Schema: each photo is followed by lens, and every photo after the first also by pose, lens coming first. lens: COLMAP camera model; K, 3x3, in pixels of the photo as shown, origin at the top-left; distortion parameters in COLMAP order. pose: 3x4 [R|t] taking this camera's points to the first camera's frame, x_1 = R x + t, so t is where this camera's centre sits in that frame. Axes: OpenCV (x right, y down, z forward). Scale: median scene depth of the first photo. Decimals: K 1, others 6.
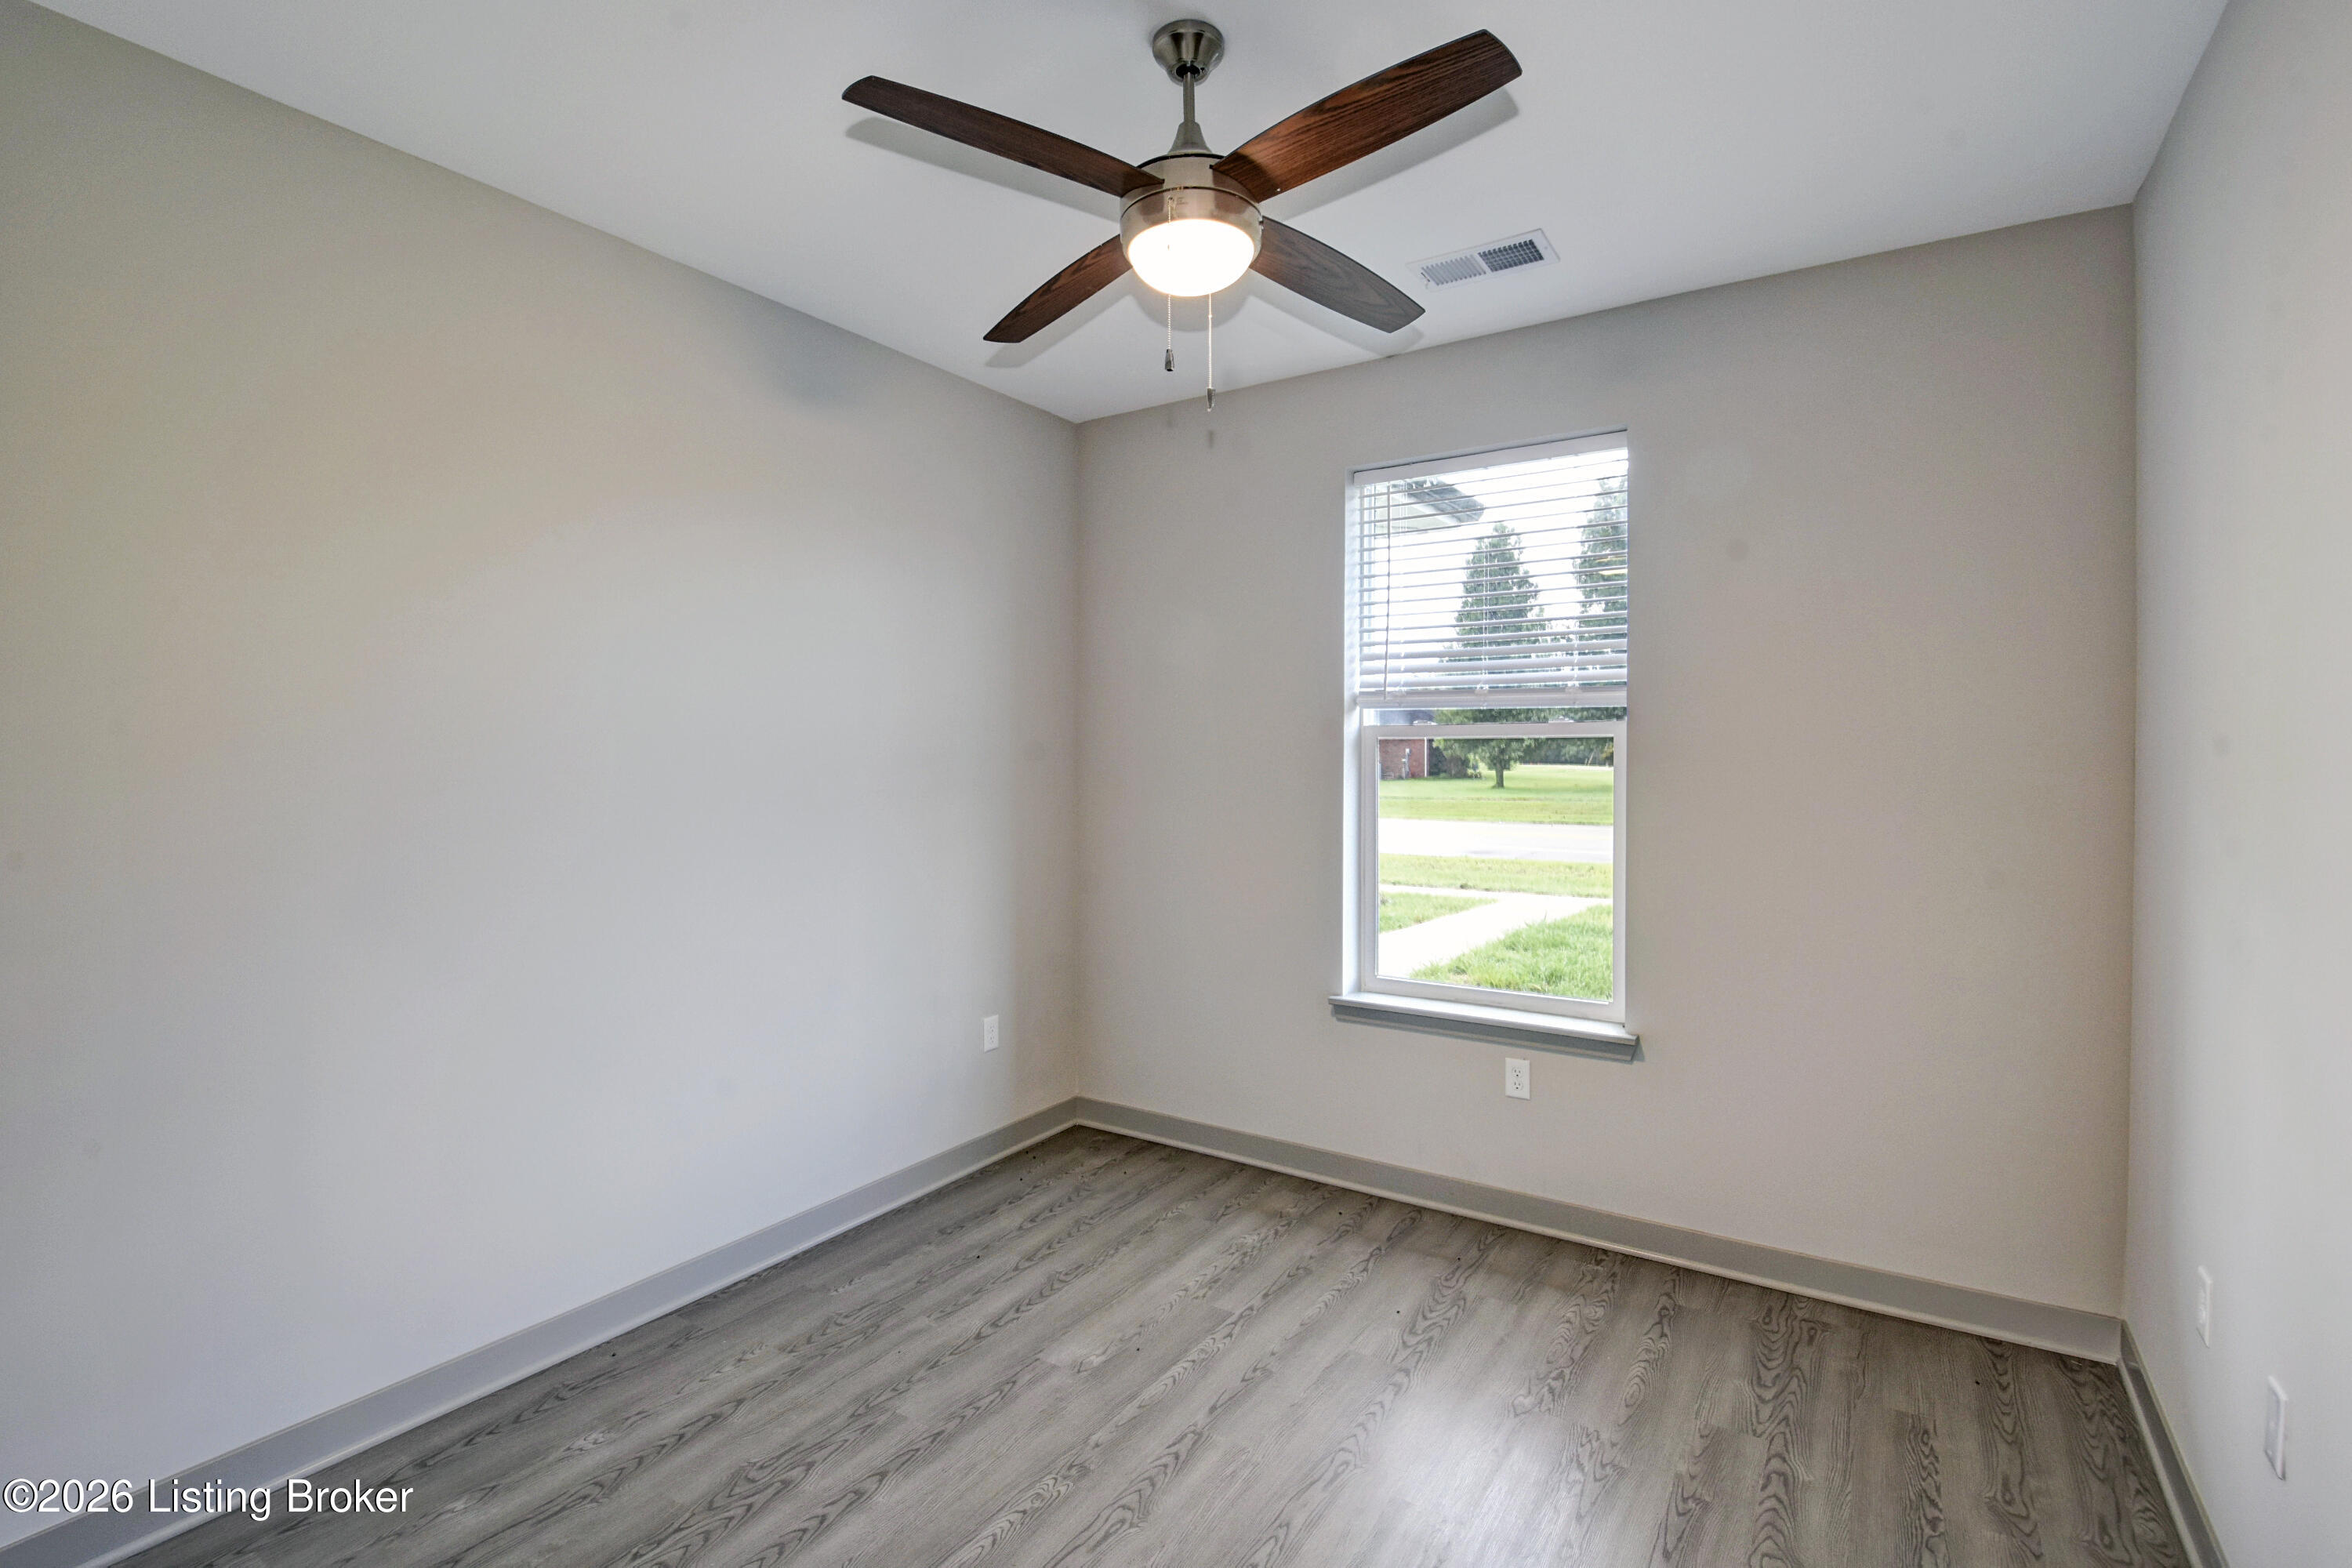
lens RADIAL K [[1075.1, 0, 1164.8], [0, 1075.1, 771.3], [0, 0, 1]] dist [0.000005, -0.000076]
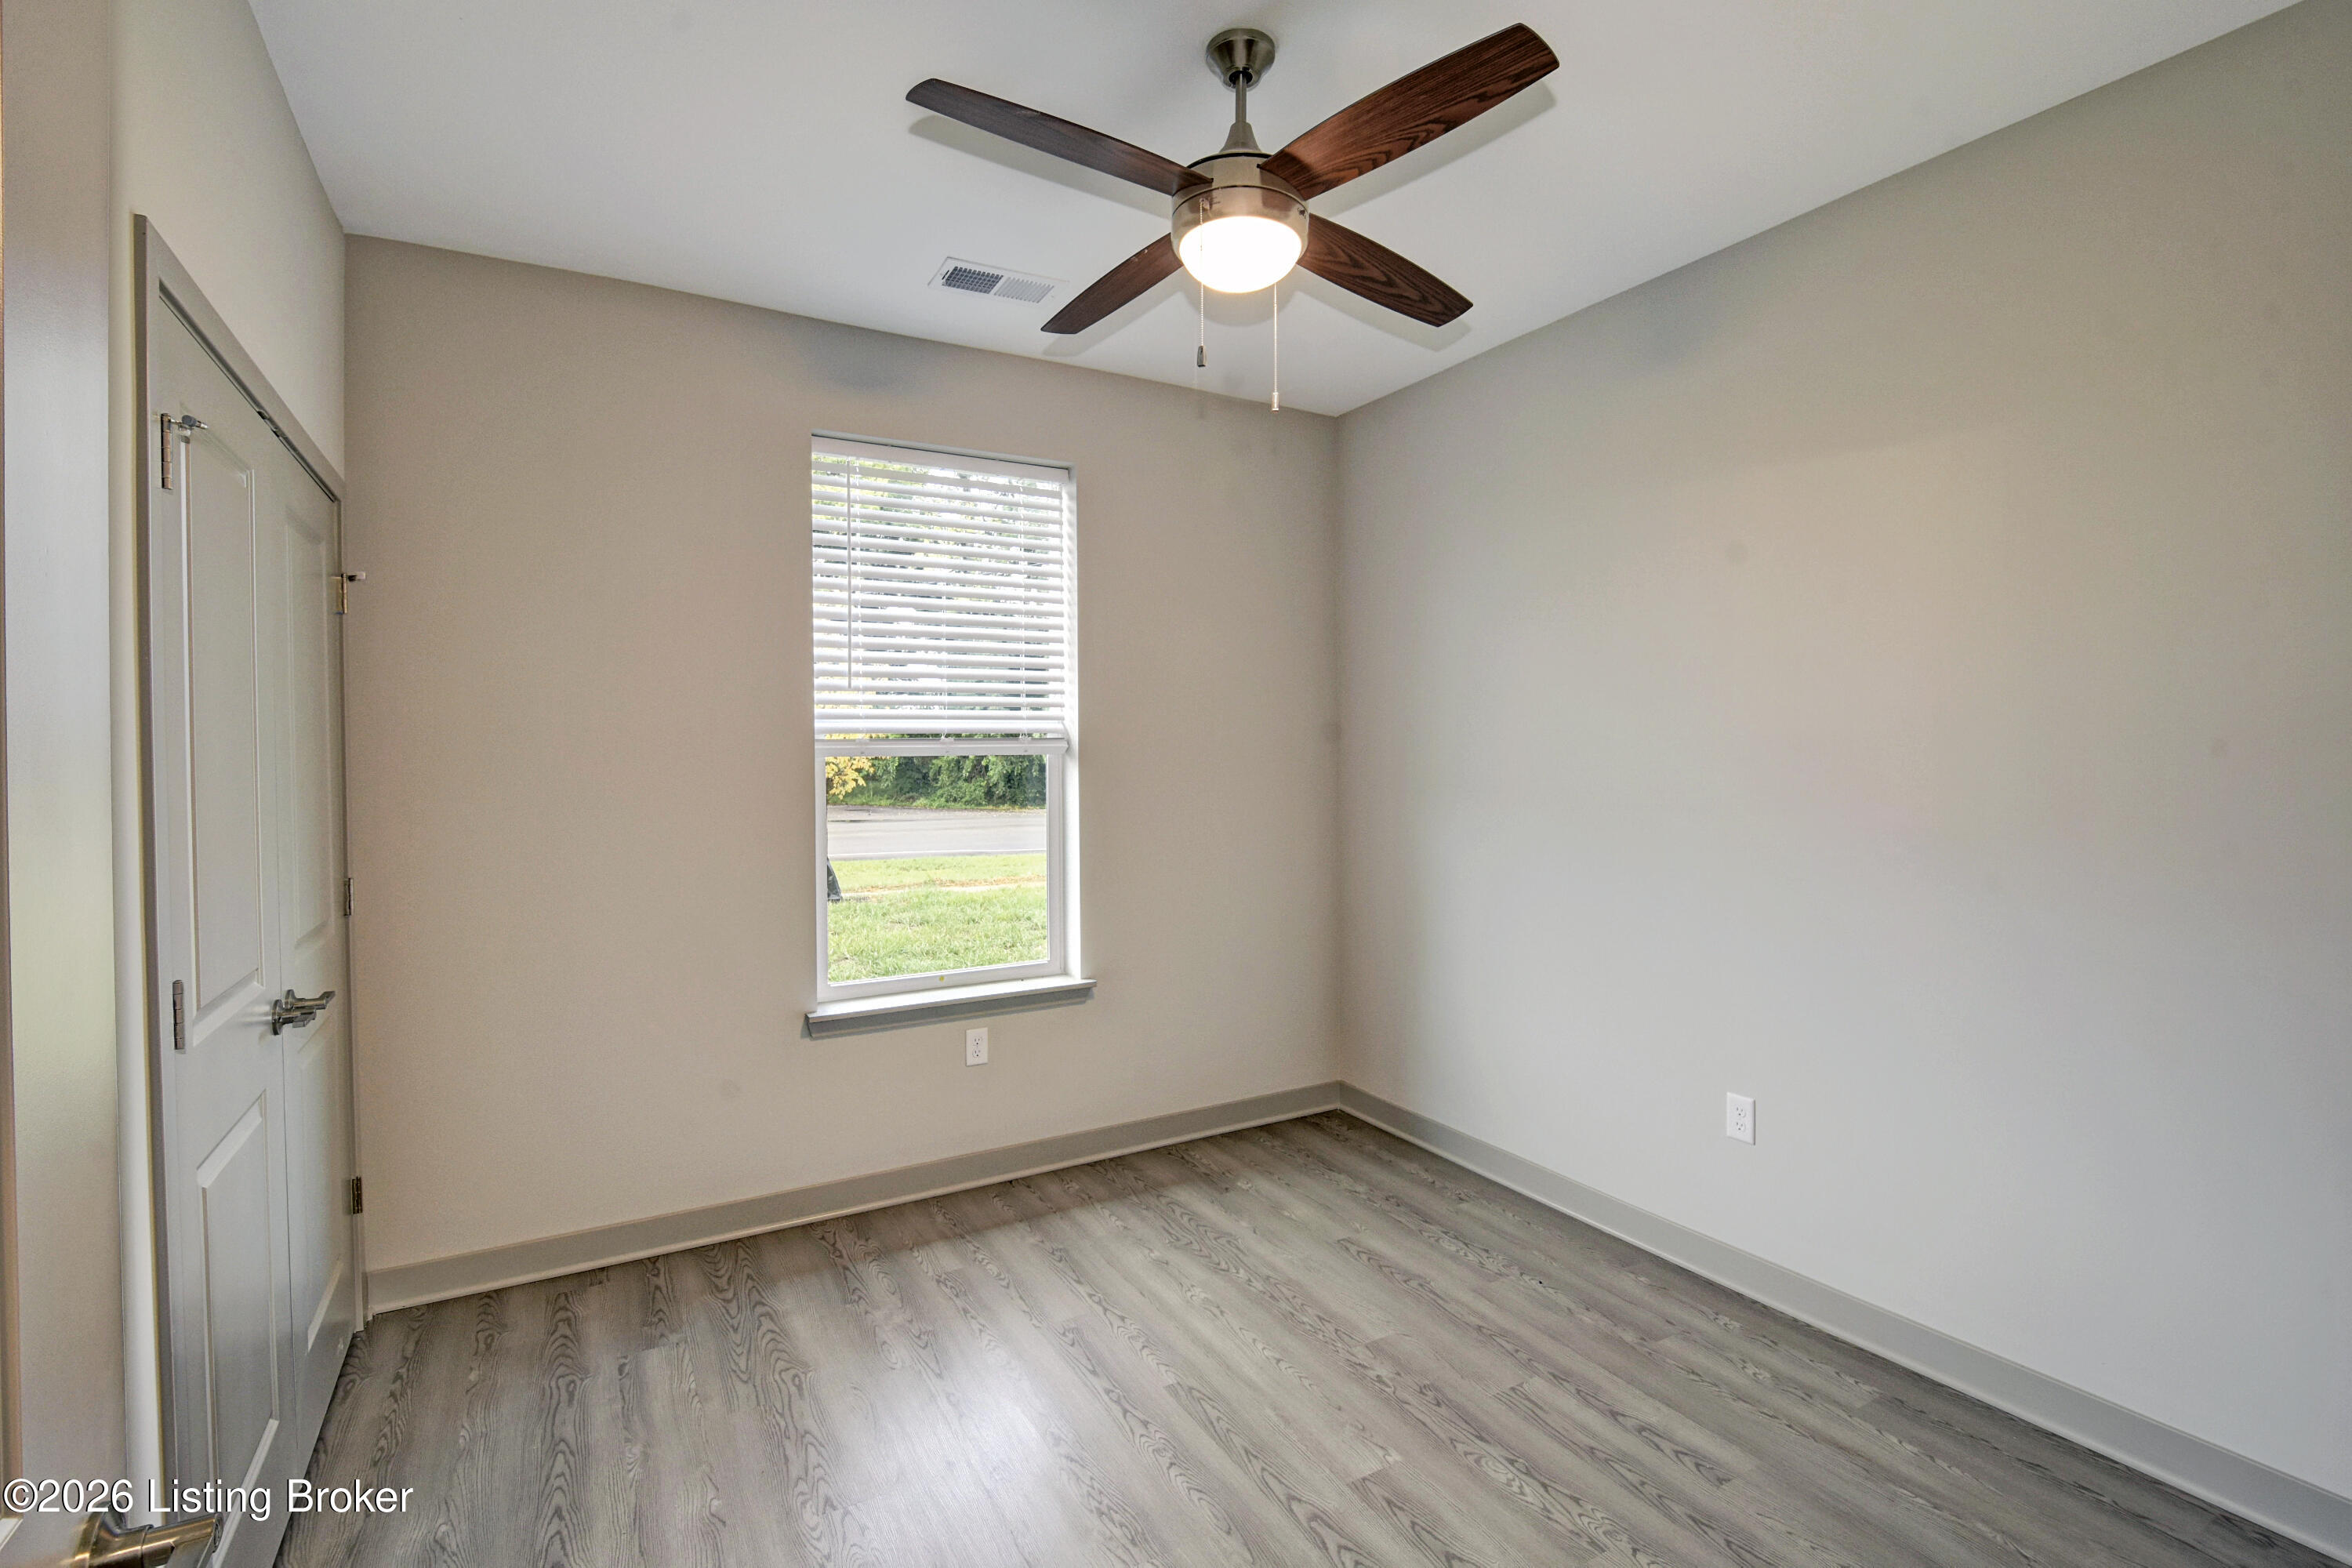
lens RADIAL K [[1075.1, 0, 1164.8], [0, 1075.1, 771.3], [0, 0, 1]] dist [0.000005, -0.000076]
pose [[0.444424, -0.019225, 0.895610, -0.639020], [0.011116, 0.999811, 0.015946, -0.005124], [-0.895747, 0.002869, 0.444554, 0.417510]]
